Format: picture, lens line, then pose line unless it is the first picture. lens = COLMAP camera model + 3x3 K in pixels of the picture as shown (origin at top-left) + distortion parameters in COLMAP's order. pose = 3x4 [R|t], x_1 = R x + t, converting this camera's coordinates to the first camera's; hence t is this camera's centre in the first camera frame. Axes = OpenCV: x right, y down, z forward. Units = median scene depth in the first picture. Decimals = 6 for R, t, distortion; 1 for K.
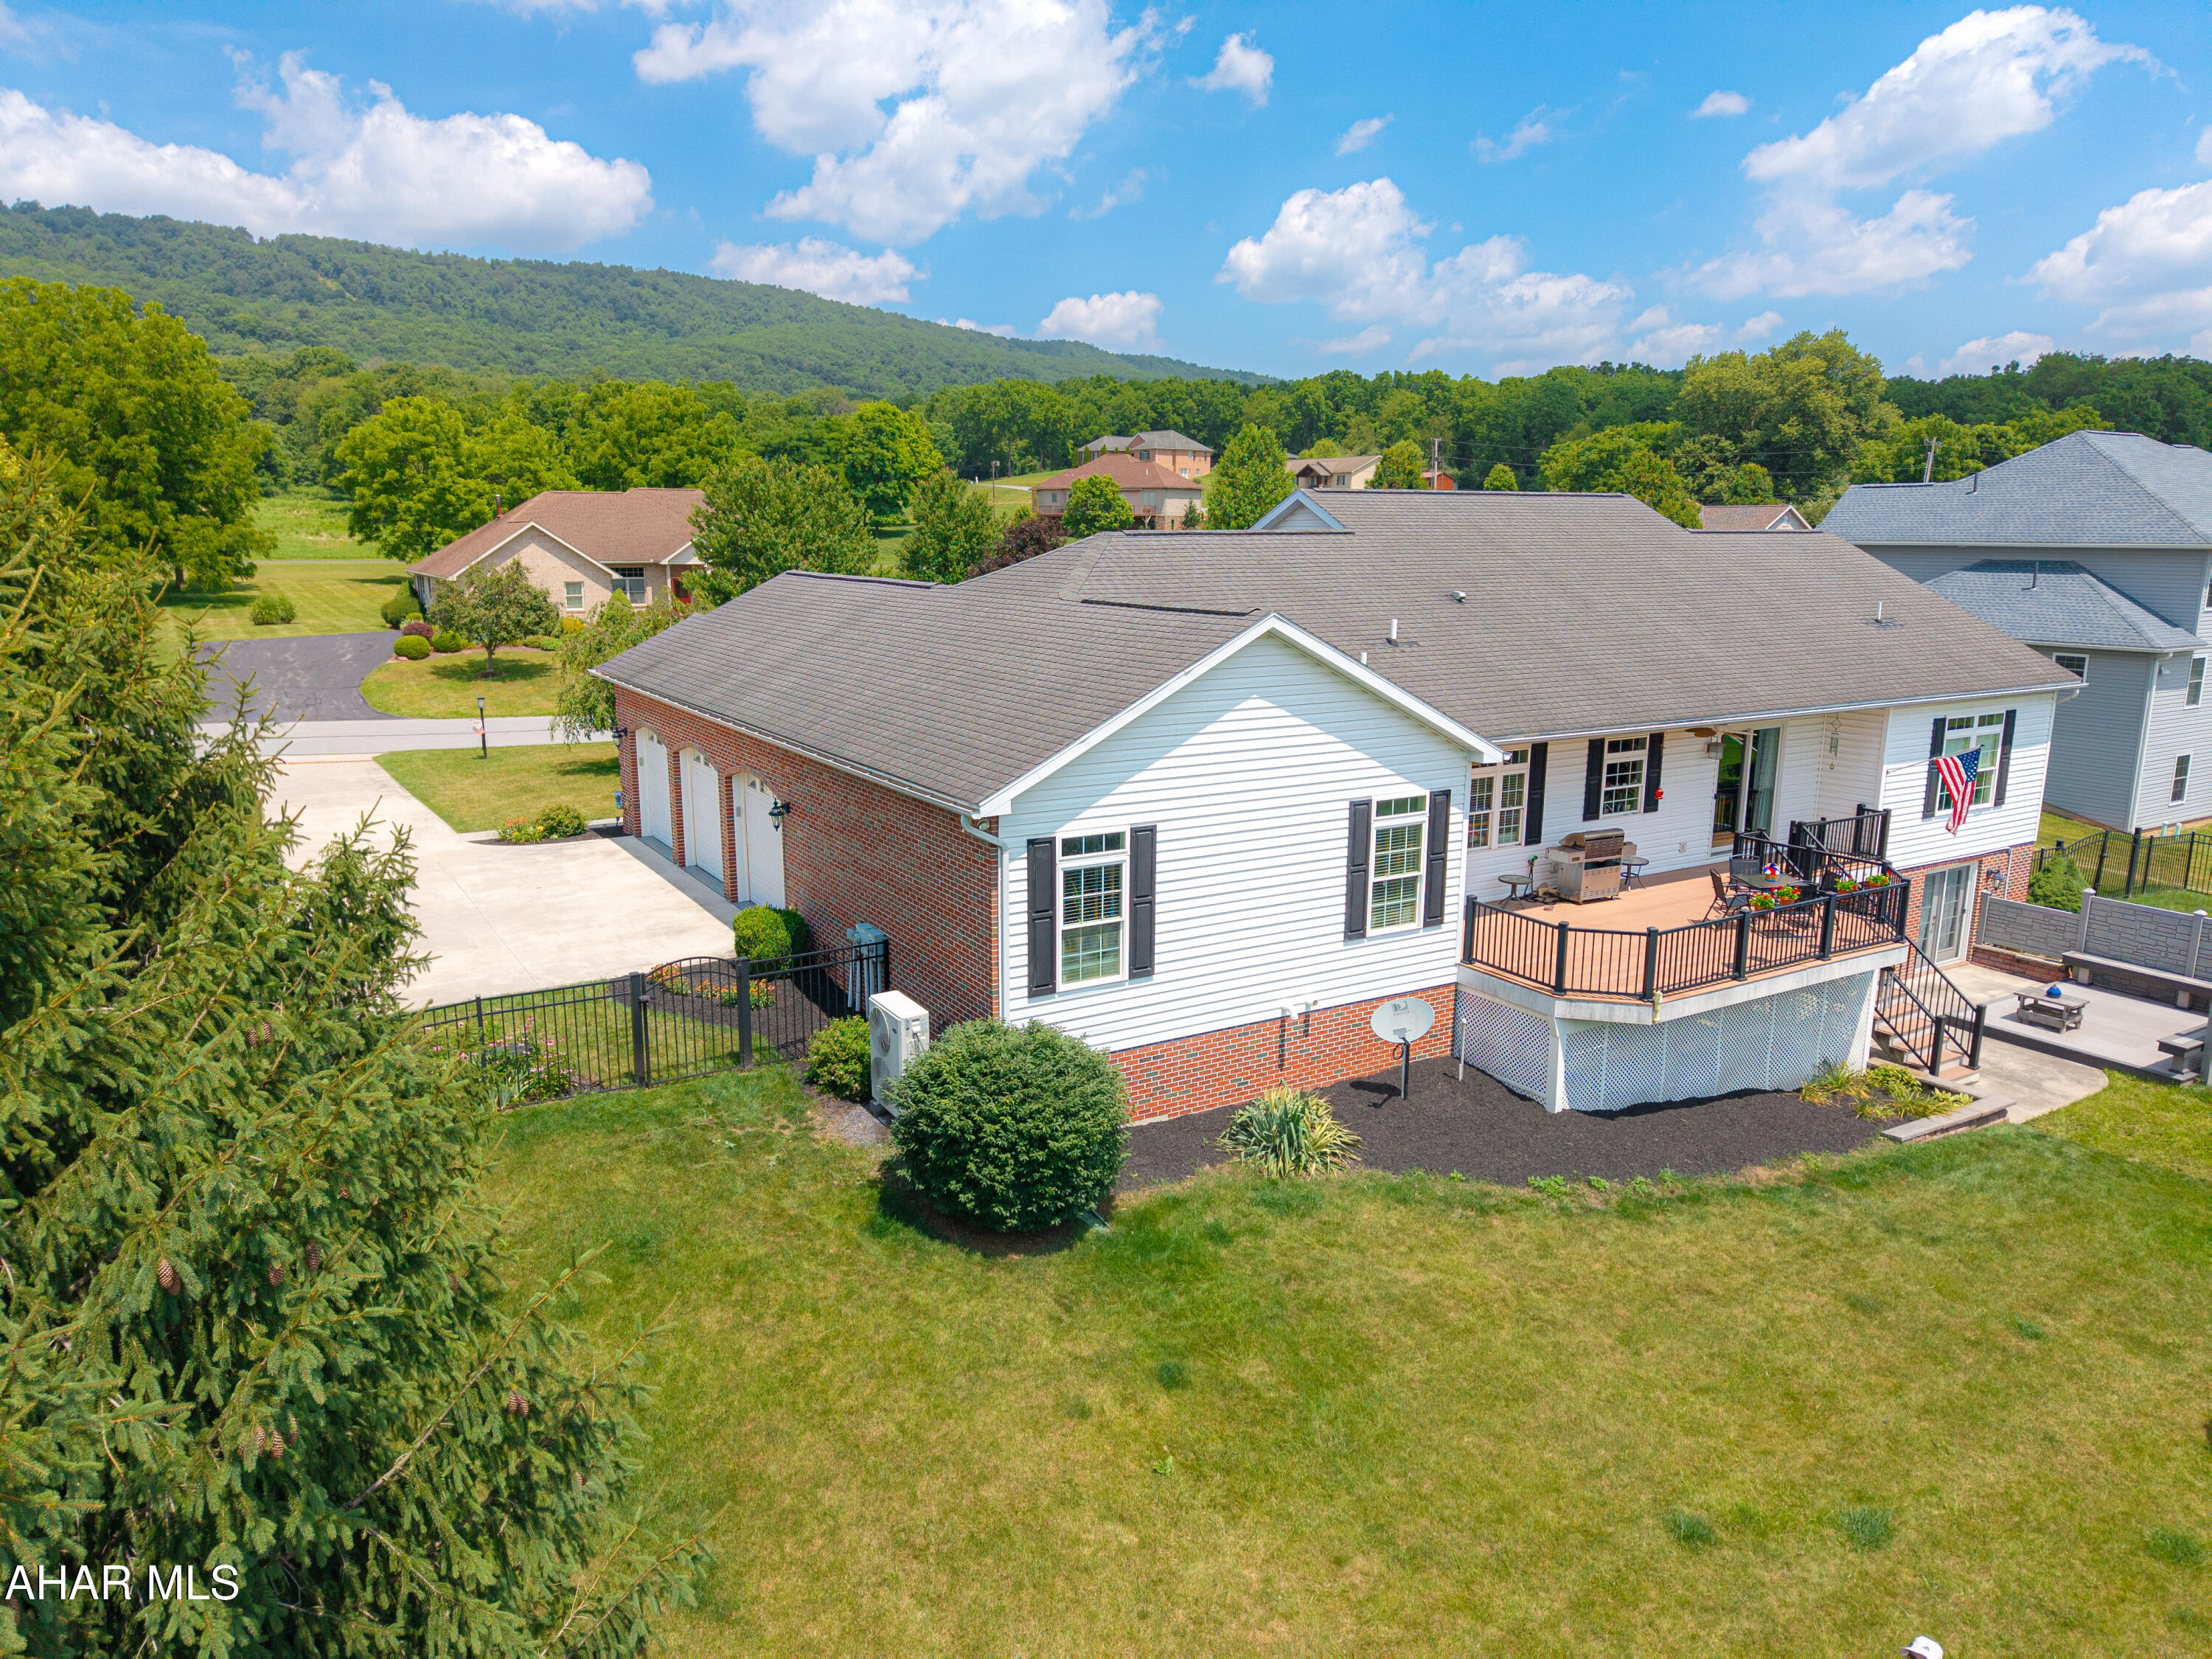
lens RADIAL K [[1477.6, 0, 1099.5], [0, 1477.6, 843.0], [0, 0, 1]] dist [0.026198, -0.023606]
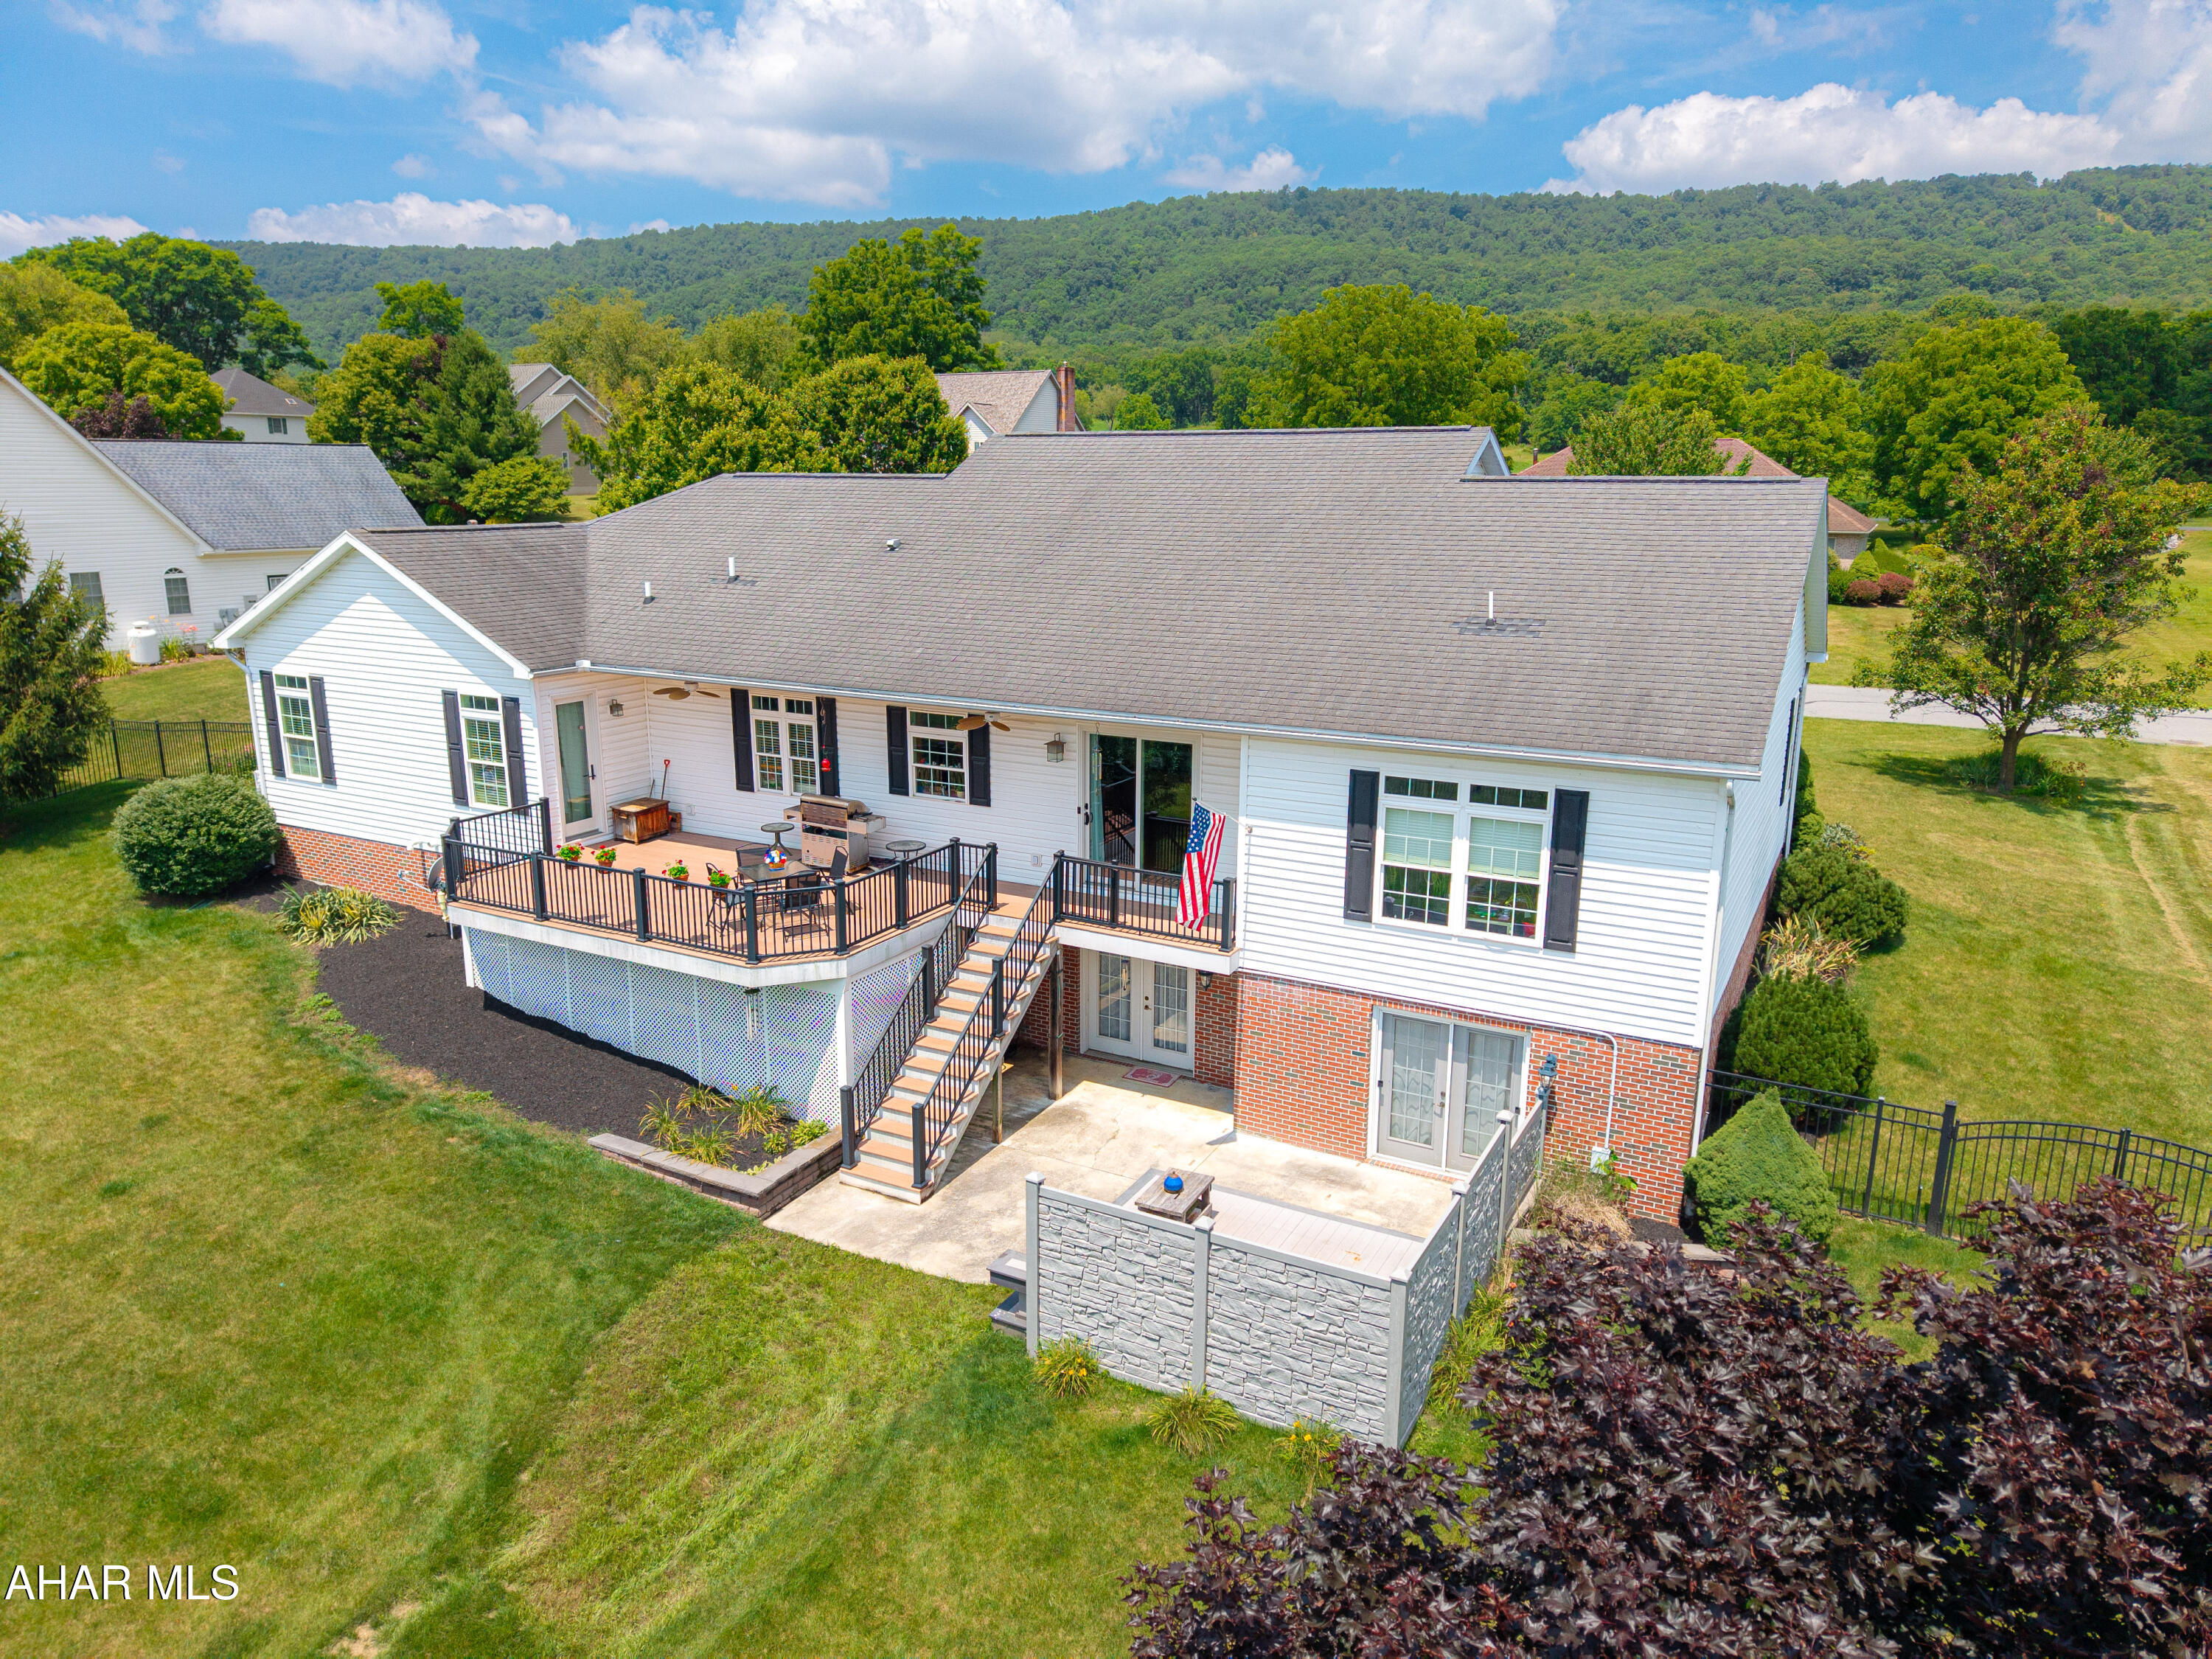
lens RADIAL K [[1477.6, 0, 1100.8], [0, 1477.6, 825.3], [0, 0, 1]] dist [0.026198, -0.023606]
pose [[0.503144, 0.198521, -0.841092, 1.157151], [-0.183740, 0.975580, 0.120350, -0.128625], [0.844444, 0.093989, 0.527333, 0.621195]]
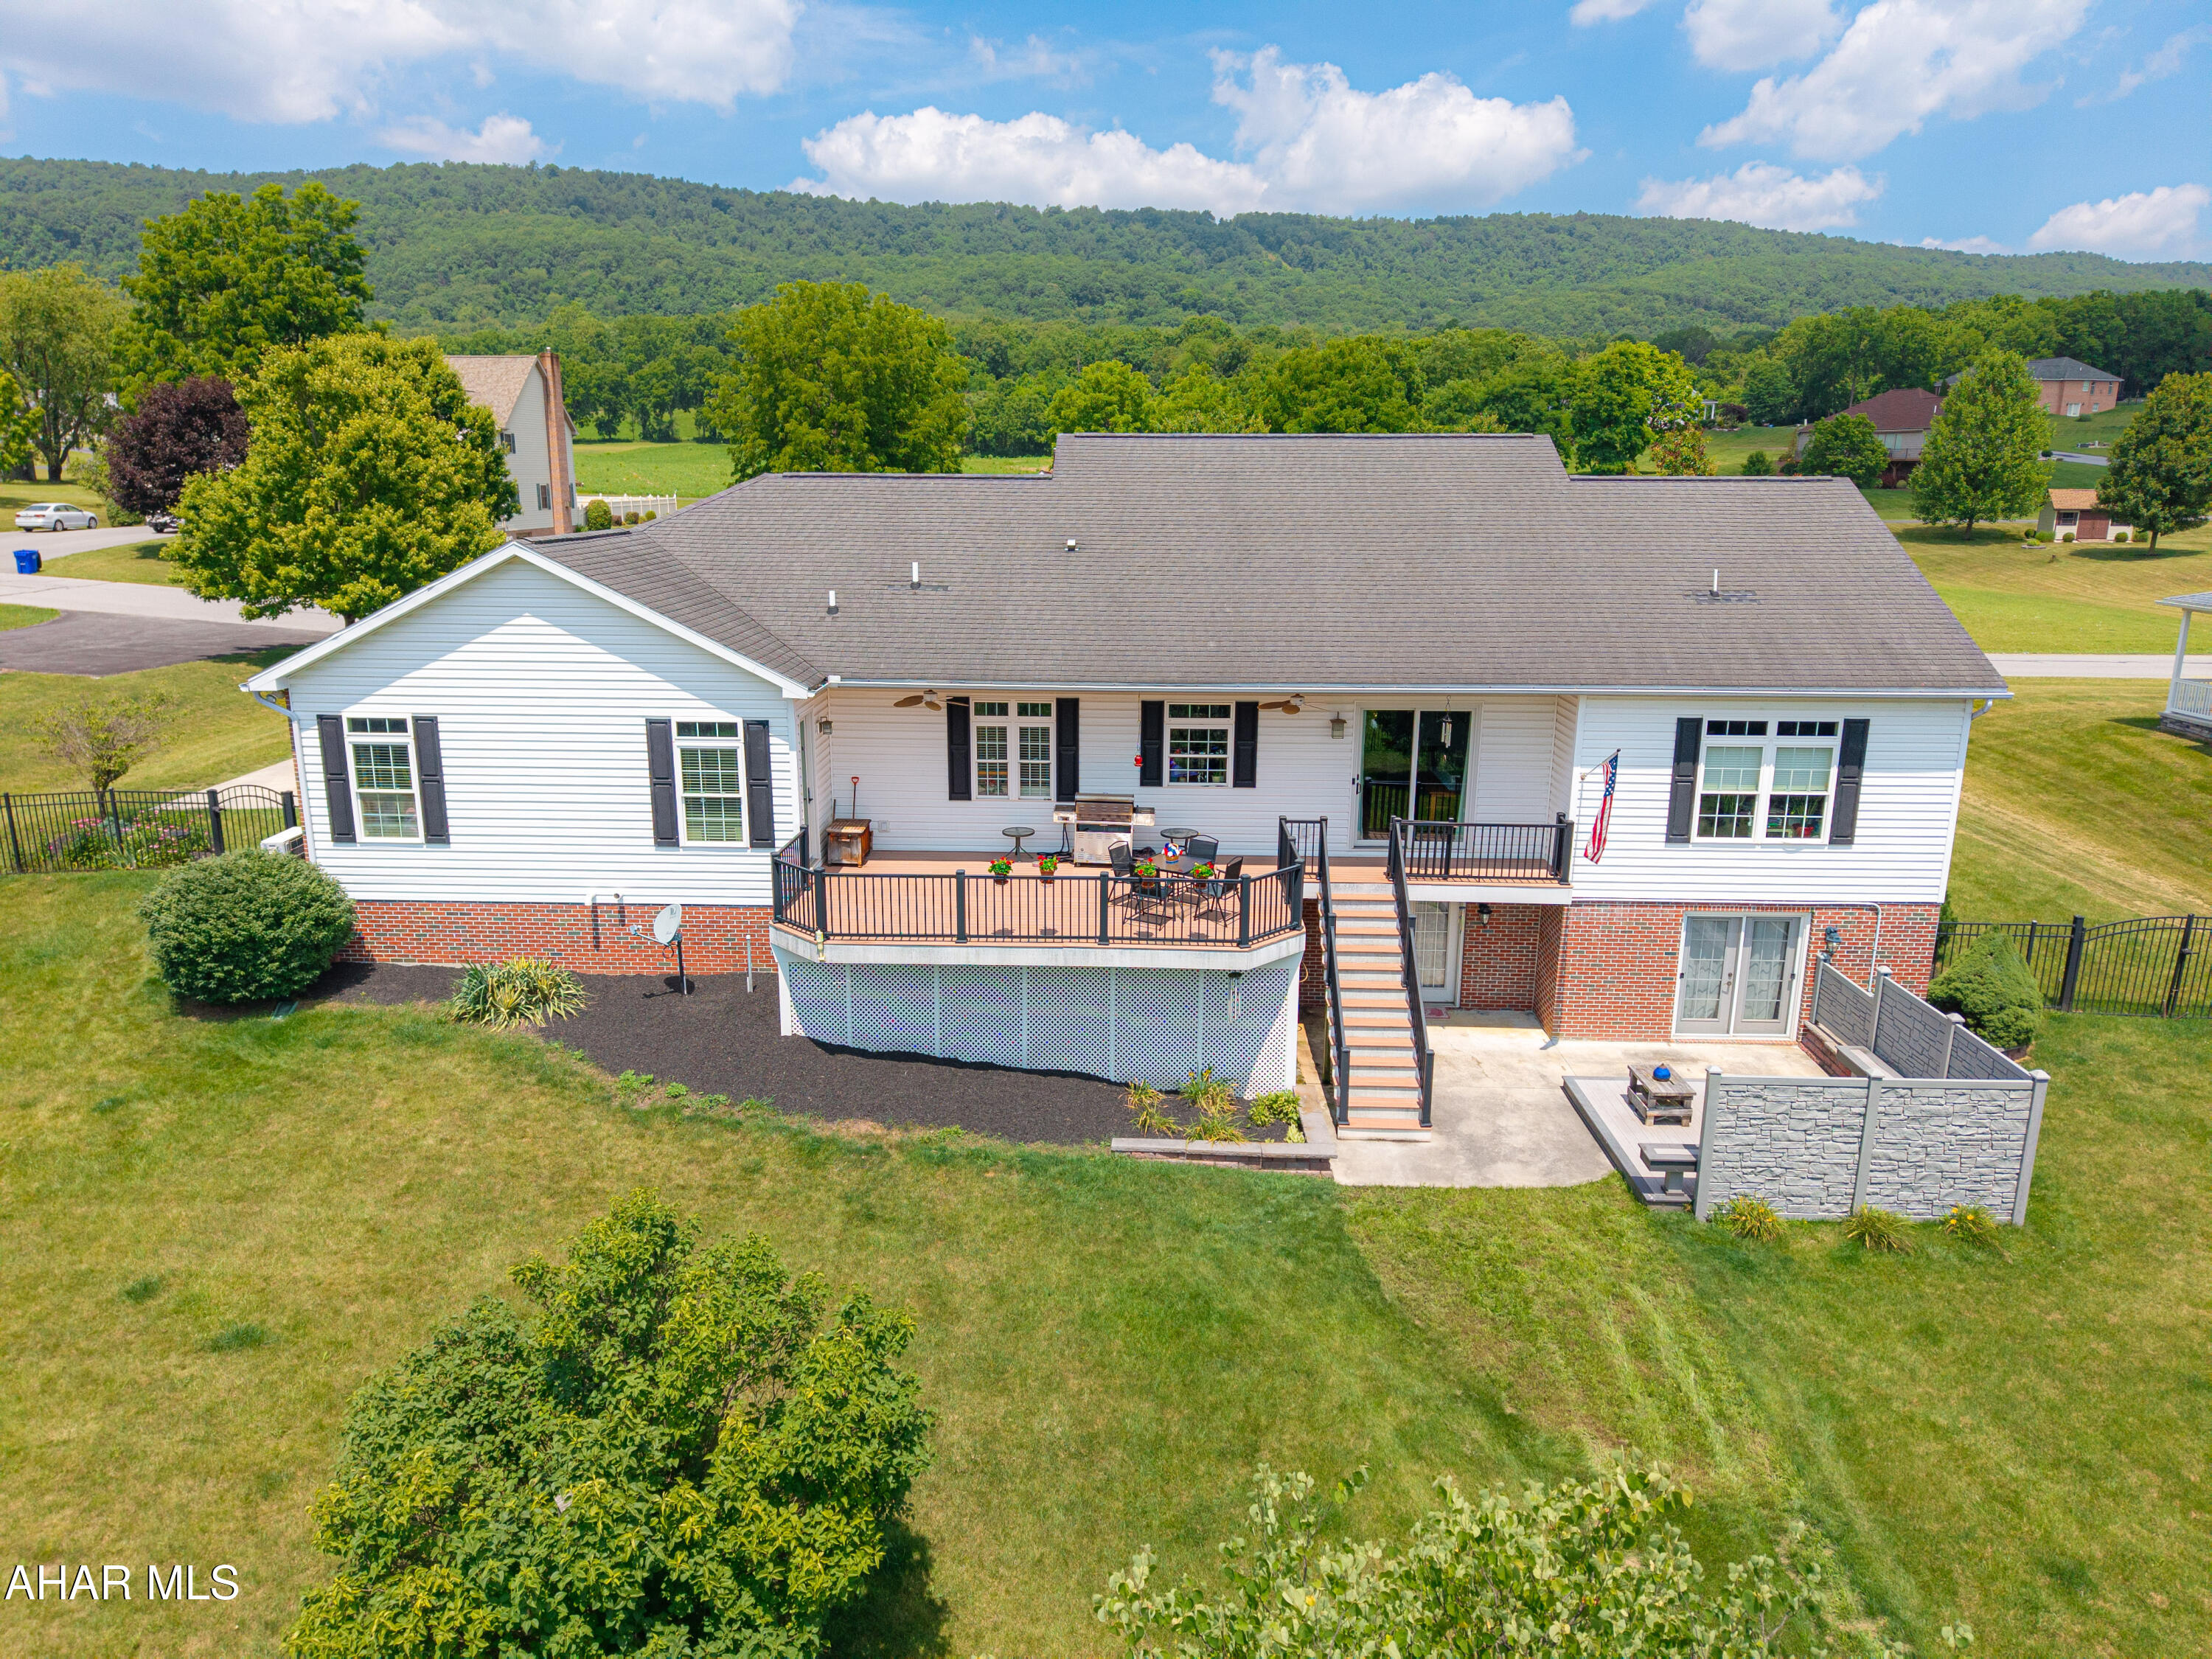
lens RADIAL K [[1477.6, 0, 1098.5], [0, 1477.6, 832.2], [0, 0, 1]] dist [0.026198, -0.023606]
pose [[0.837495, 0.129908, -0.530779, 0.800195], [-0.116504, 0.991446, 0.058830, -0.037098], [0.533882, 0.012568, 0.845466, 0.184051]]
